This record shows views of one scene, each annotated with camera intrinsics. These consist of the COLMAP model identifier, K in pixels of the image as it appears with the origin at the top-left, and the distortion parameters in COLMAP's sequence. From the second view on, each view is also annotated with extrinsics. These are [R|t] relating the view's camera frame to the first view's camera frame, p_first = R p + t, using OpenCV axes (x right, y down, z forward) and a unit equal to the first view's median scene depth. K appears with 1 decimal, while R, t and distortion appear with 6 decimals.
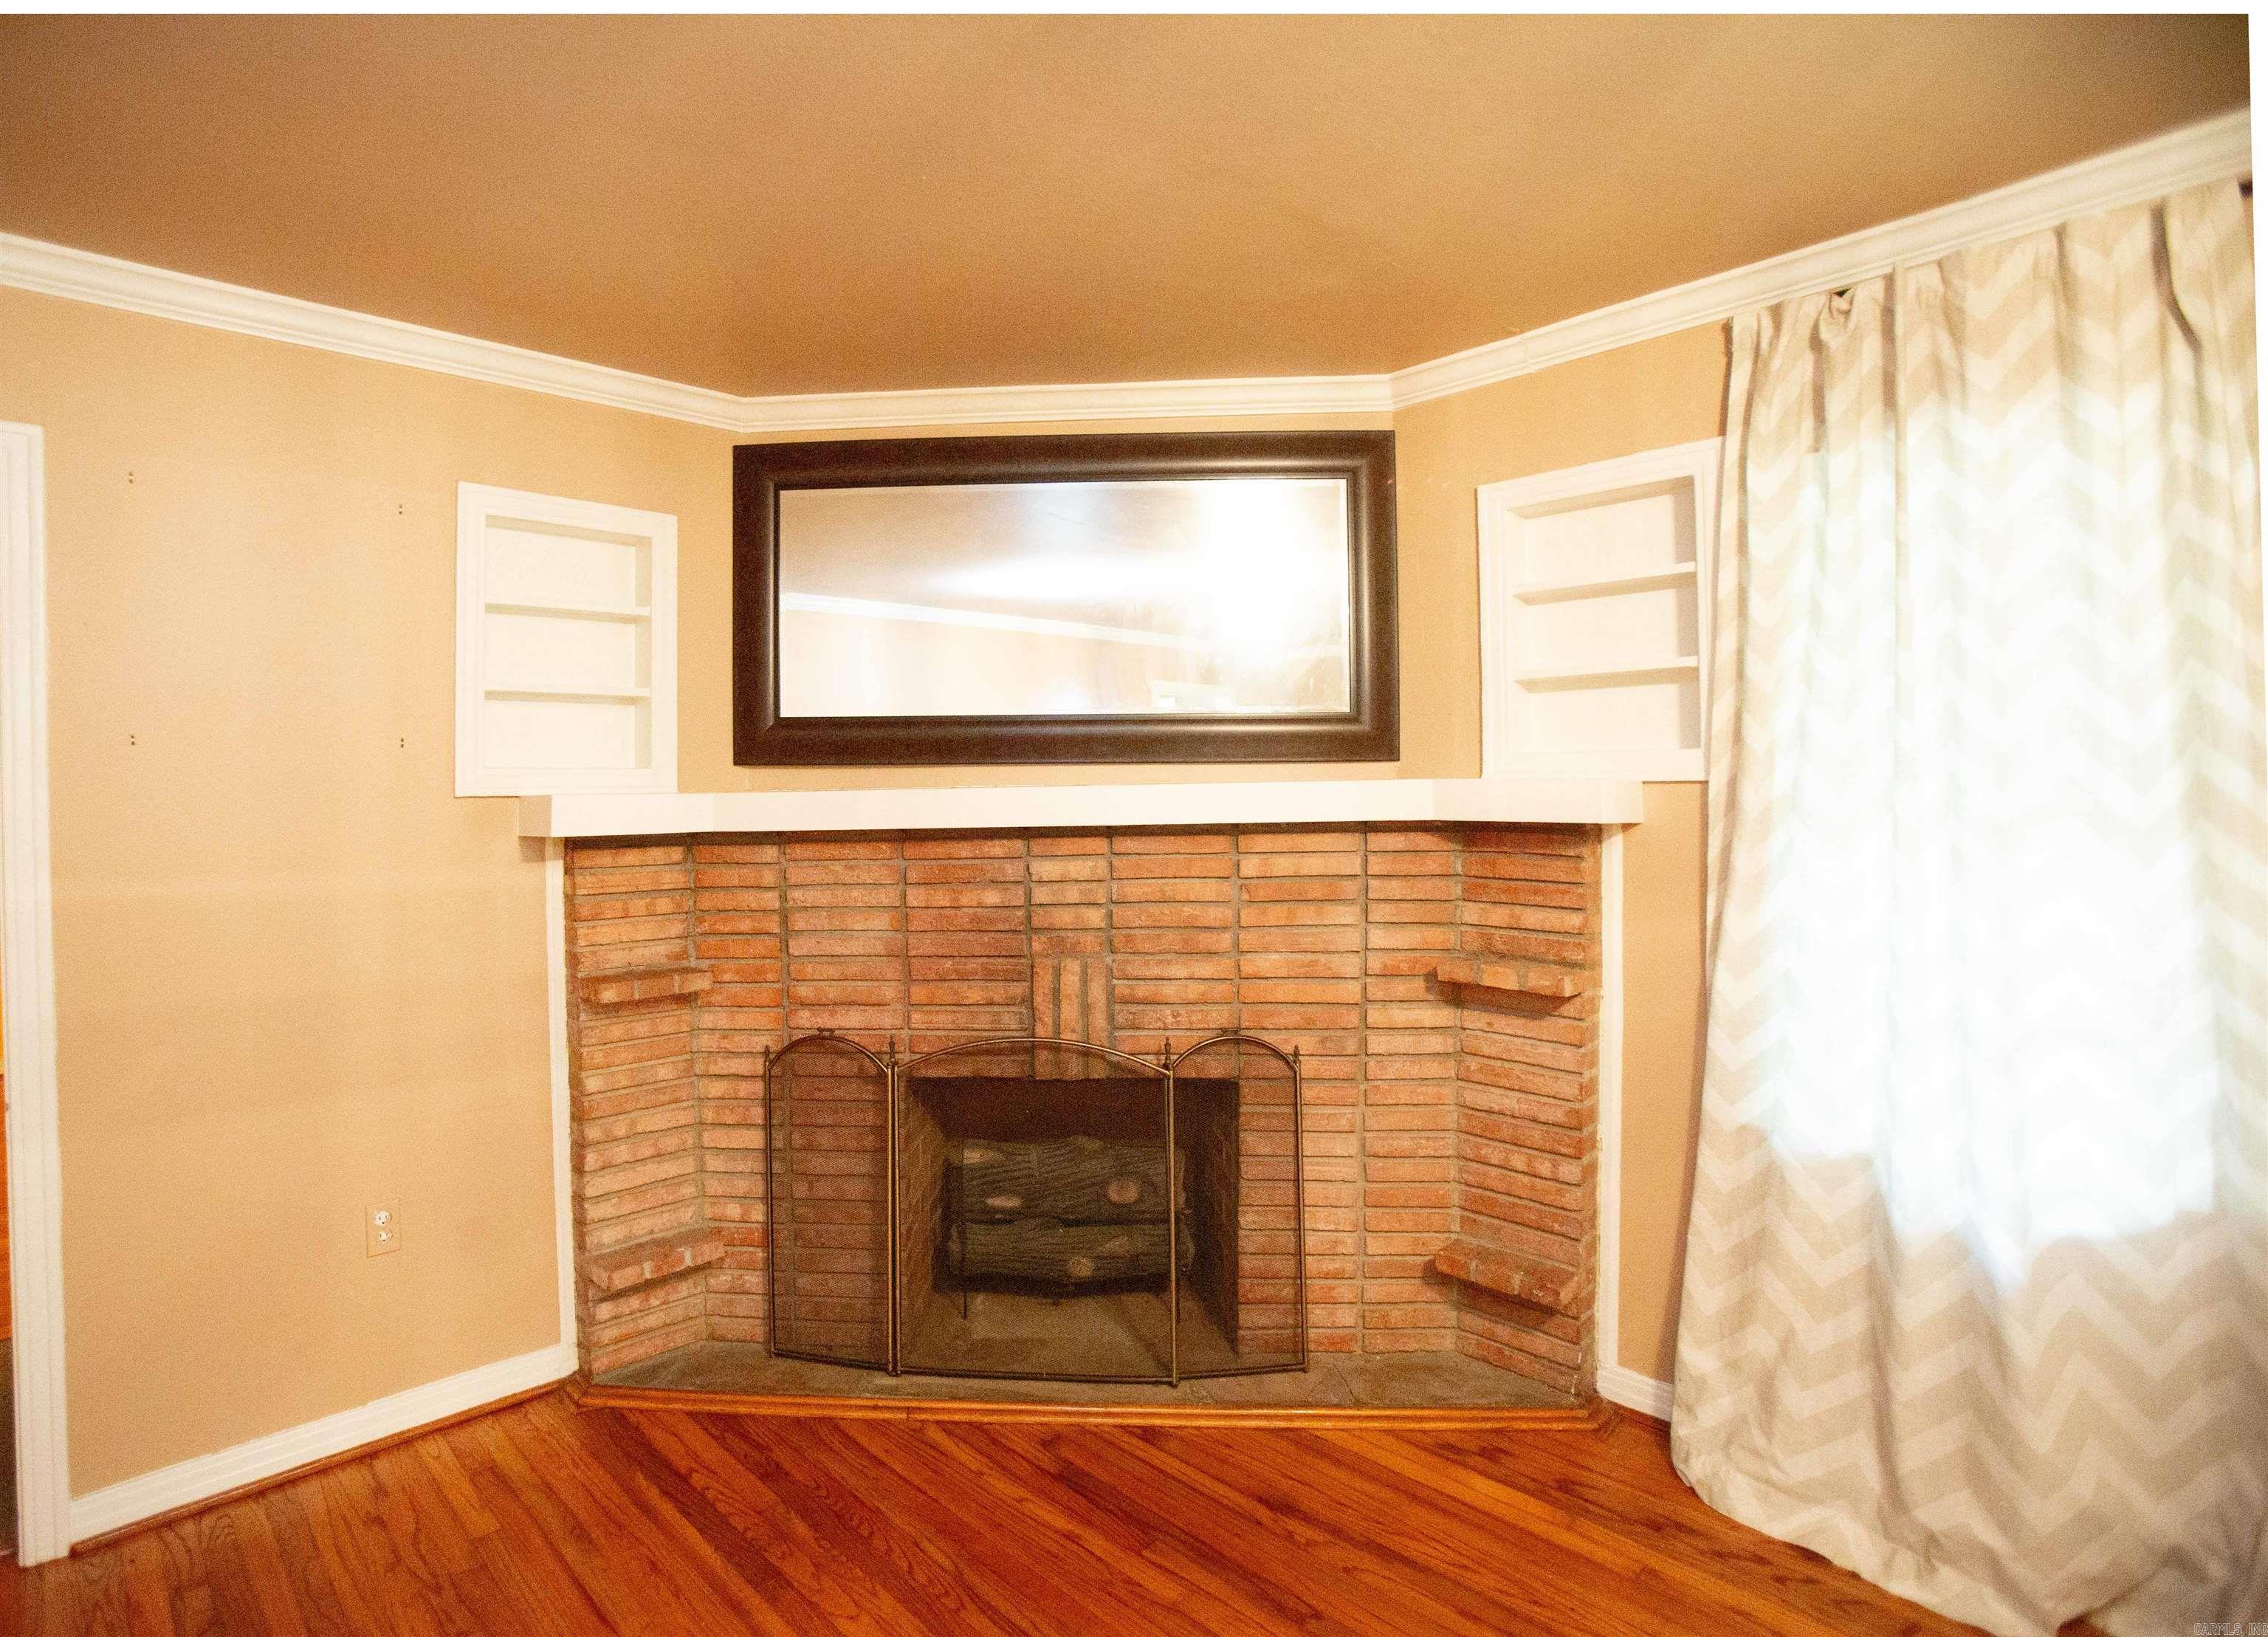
lens RADIAL K [[1223.9, 0, 1130.9], [0, 1223.9, 772.8], [0, 0, 1]] dist [0.000477, 0.002891]
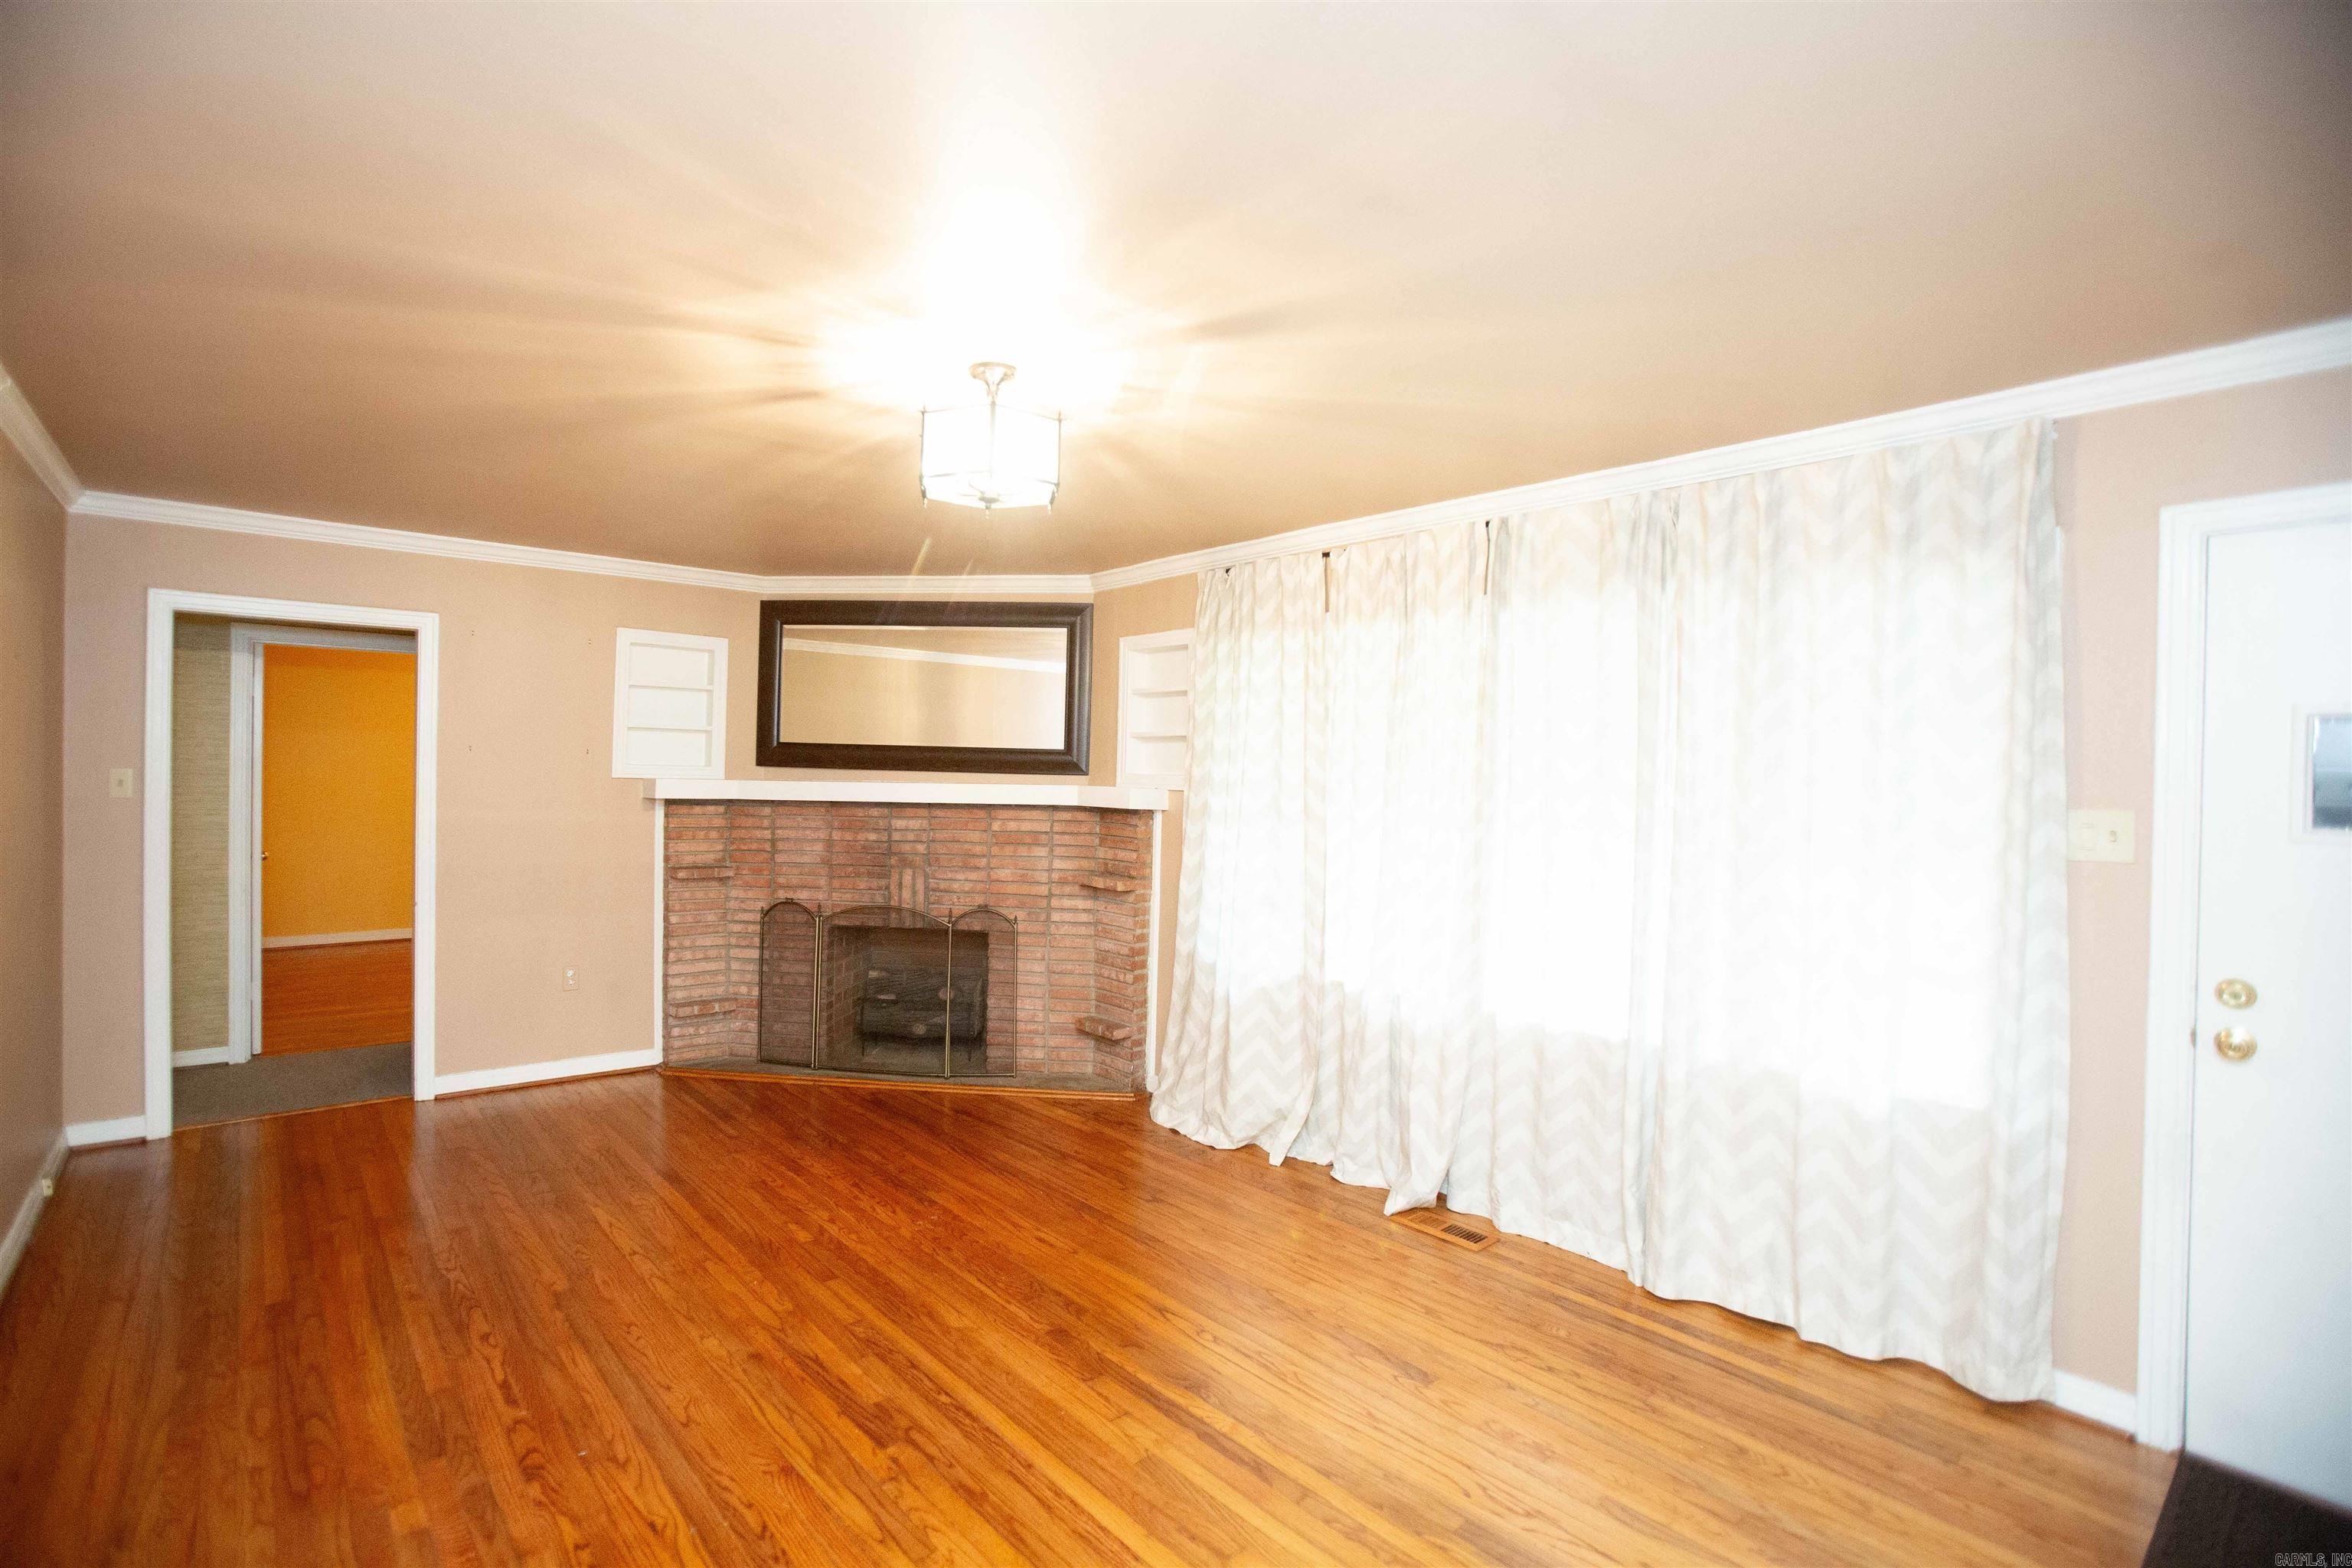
lens RADIAL K [[1107.2, 0, 1176.0], [0, 1107.2, 784.0], [0, 0, 1]] dist [0.018628, -0.000080]
pose [[0.997368, 0.036994, -0.062362, 0.497788], [-0.036525, 0.999295, 0.008655, -0.018279], [0.062638, -0.006354, 0.998016, -0.789269]]
